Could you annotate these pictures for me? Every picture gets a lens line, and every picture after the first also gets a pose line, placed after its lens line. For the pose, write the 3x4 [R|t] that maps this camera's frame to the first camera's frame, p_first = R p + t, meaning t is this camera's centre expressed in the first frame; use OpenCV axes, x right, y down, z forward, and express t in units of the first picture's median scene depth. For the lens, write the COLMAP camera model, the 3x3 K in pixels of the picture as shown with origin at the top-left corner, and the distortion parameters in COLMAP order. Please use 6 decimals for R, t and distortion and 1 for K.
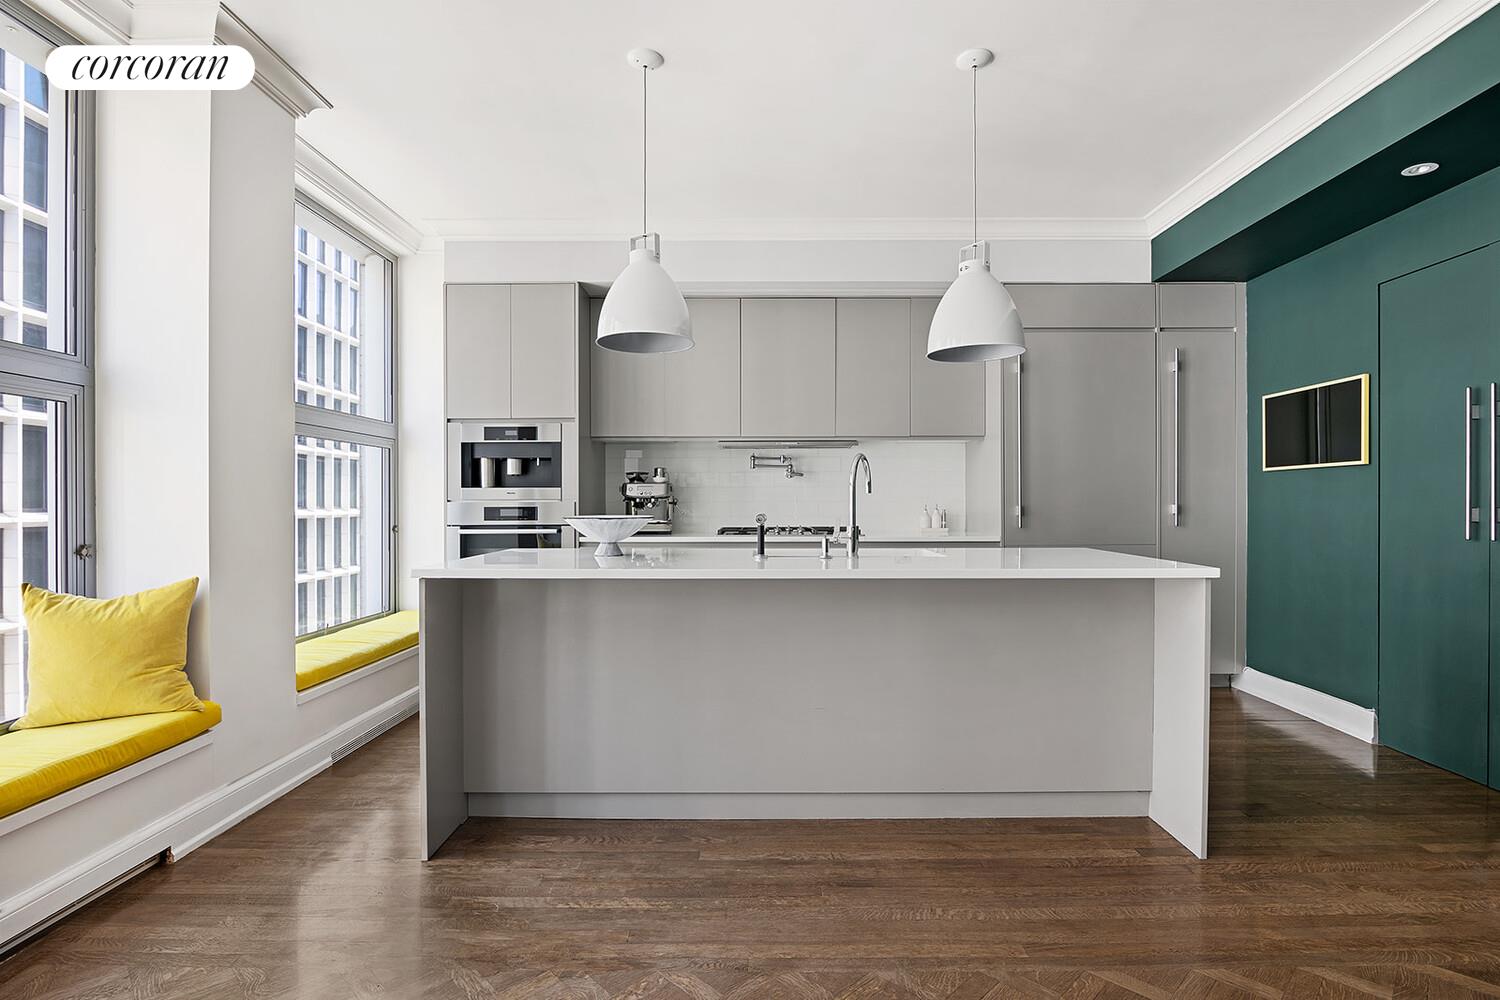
lens RADIAL K [[765.7, 0, 753.5], [0, 765.7, 506.2], [0, 0, 1]] dist [-0.005504, -0.000530]
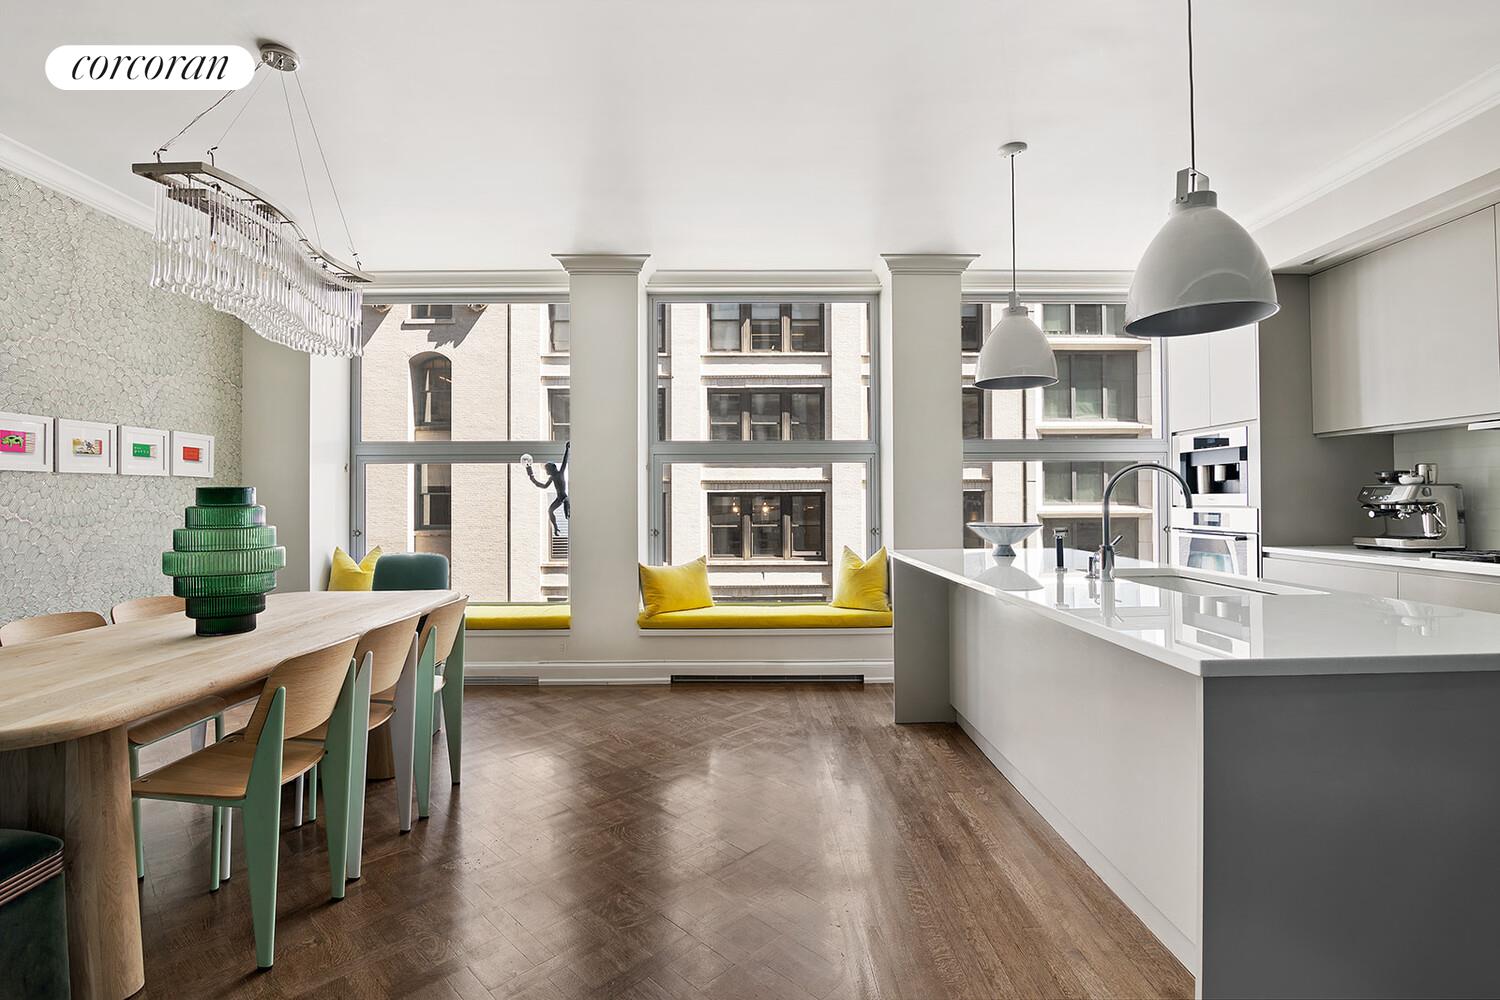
lens RADIAL K [[694.0, 0, 751.9], [0, 694.0, 492.4], [0, 0, 1]] dist [0.000134, 0.000023]
pose [[0.008232, -0.009639, -0.999920, 1.110603], [0.003594, 0.999947, -0.009610, -0.034955], [0.999960, -0.003514, 0.008266, 0.666112]]
